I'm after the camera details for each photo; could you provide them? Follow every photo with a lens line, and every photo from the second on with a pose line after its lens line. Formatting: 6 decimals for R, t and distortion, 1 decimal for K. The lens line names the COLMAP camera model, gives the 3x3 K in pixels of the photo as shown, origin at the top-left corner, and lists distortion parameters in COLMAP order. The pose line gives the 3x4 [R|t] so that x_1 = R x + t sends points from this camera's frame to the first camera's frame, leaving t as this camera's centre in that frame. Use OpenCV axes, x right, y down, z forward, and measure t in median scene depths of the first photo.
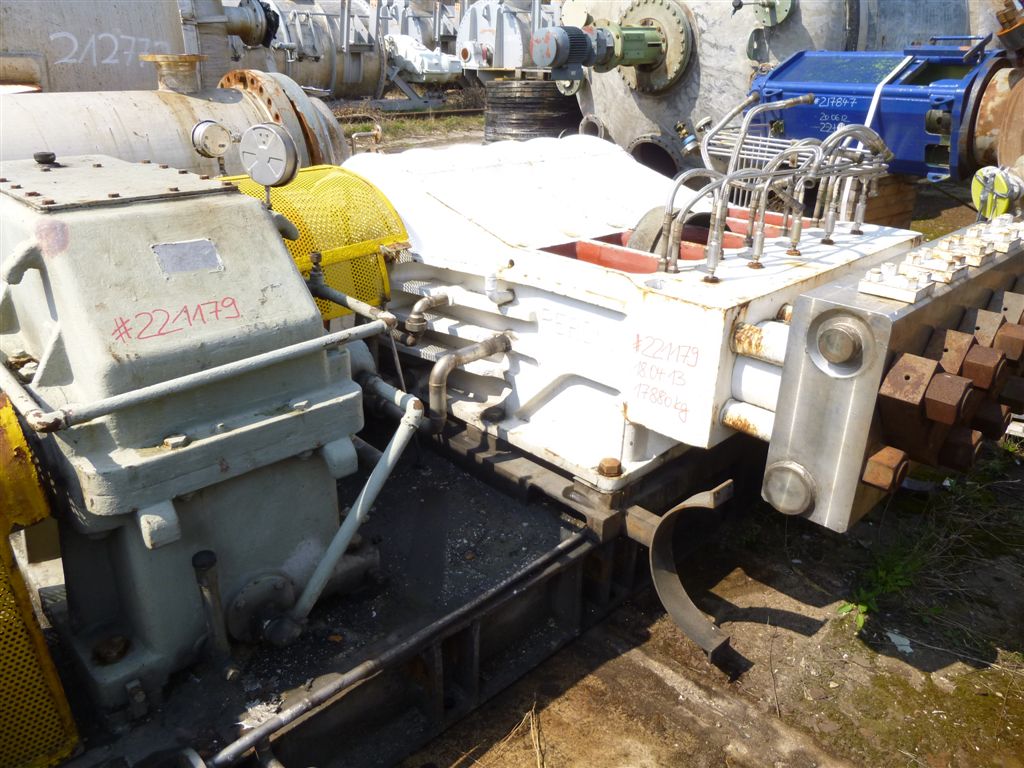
lens RADIAL K [[777.7, 0, 493.4], [0, 777.7, 386.7], [0, 0, 1]] dist [-0.030123, 0.015701]
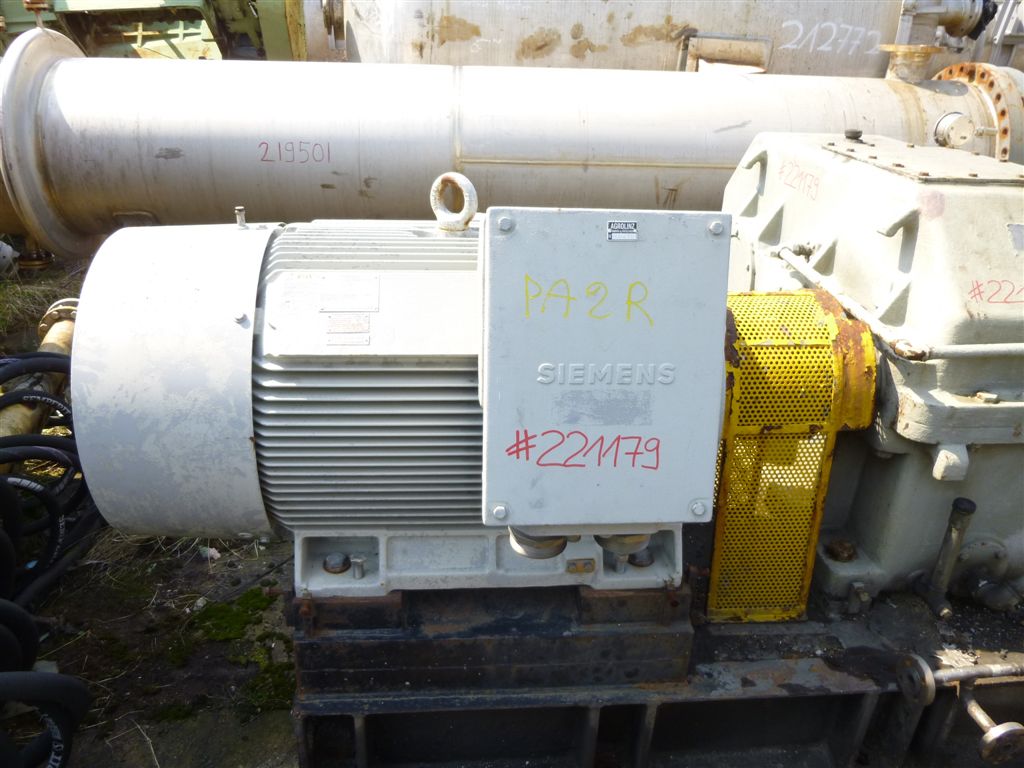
lens RADIAL K [[777.7, 0, 510.5], [0, 777.7, 385.6], [0, 0, 1]] dist [-0.030123, 0.015701]
pose [[0.785964, 0.269423, -0.556482, -0.238693], [-0.260839, 0.960533, 0.096643, 0.090435], [0.560557, 0.069194, 0.825220, -0.227821]]
